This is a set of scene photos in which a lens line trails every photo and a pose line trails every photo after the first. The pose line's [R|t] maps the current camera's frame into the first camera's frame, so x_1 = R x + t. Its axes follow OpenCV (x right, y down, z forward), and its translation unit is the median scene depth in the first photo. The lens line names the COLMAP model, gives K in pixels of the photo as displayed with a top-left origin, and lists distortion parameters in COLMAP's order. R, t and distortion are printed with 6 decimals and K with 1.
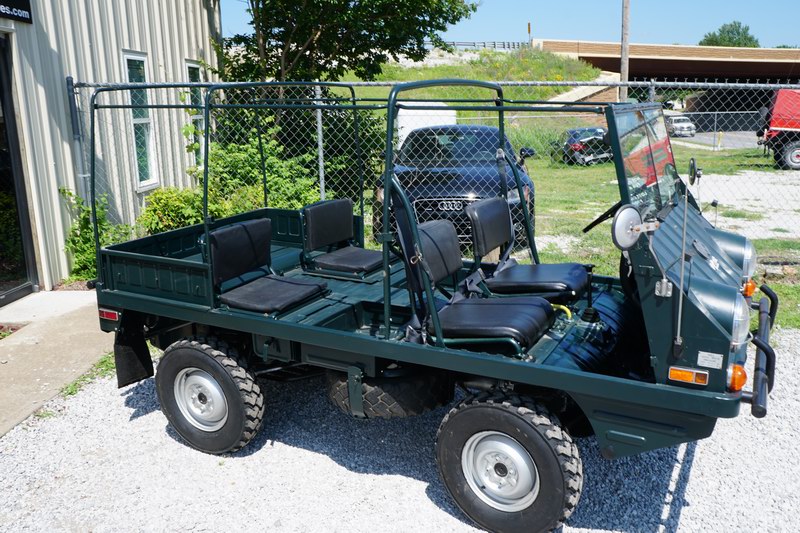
lens RADIAL K [[704.8, 0, 400.0], [0, 704.8, 266.5], [0, 0, 1]] dist [-0.117275, 0.142069]
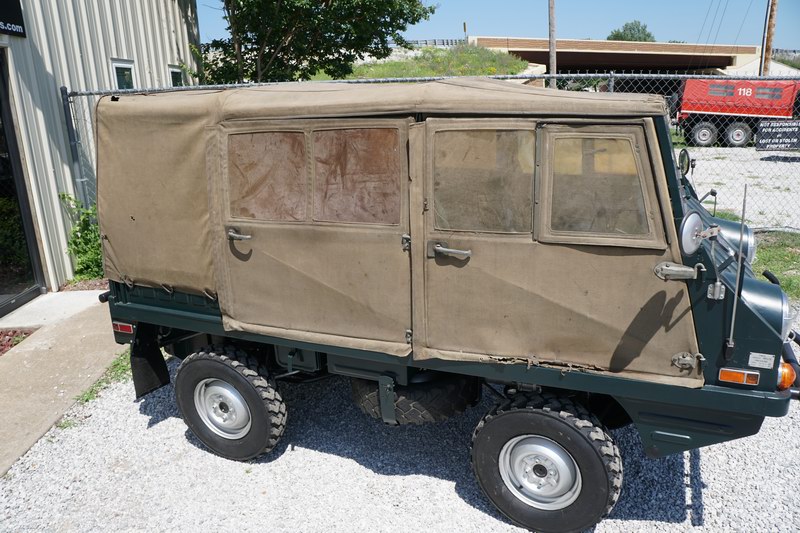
lens RADIAL K [[619.4, 0, 400.0], [0, 619.4, 266.5], [0, 0, 1]] dist [-0.168872, 0.110553]
pose [[0.996800, -0.047455, 0.064321, -0.071967], [0.044579, 0.997972, 0.045443, -0.037145], [-0.066347, -0.042431, 0.996894, 0.115335]]
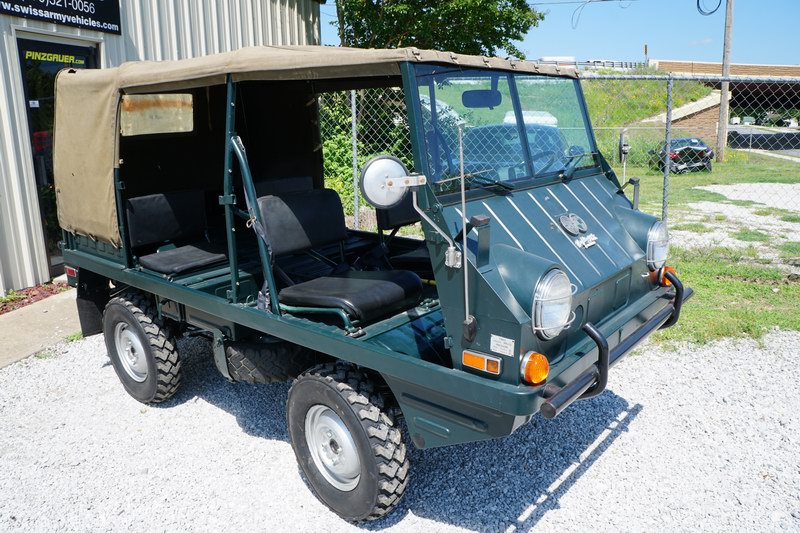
lens RADIAL K [[619.4, 0, 400.0], [0, 619.4, 266.5], [0, 0, 1]] dist [-0.168872, 0.110553]
pose [[0.978939, 0.048401, -0.198333, 0.281689], [-0.046140, 0.998807, 0.016010, 0.019775], [0.198871, -0.006522, 0.980004, 0.145016]]
